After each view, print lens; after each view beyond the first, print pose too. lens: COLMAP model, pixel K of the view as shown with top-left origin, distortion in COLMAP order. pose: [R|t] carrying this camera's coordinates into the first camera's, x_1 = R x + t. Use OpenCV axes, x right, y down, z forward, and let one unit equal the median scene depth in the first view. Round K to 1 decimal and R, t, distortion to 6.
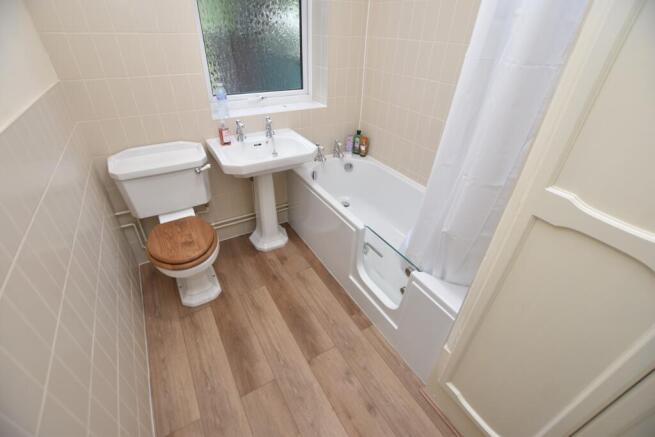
lens RADIAL K [[290.0, 0, 327.0], [0, 290.0, 220.4], [0, 0, 1]] dist [-0.024835, 0.000198]
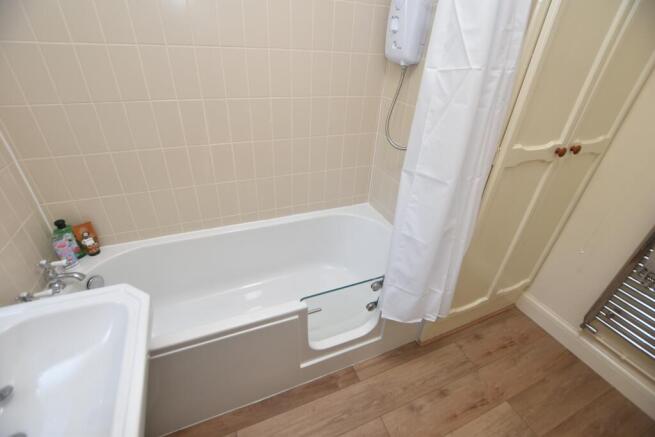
lens RADIAL K [[290.0, 0, 327.0], [0, 290.0, 220.4], [0, 0, 1]] dist [-0.024835, 0.000198]
pose [[0.135393, -0.536354, 0.833063, -0.354897], [0.512340, 0.757565, 0.404479, -0.386446], [-0.848043, 0.372048, 0.377364, 0.566326]]
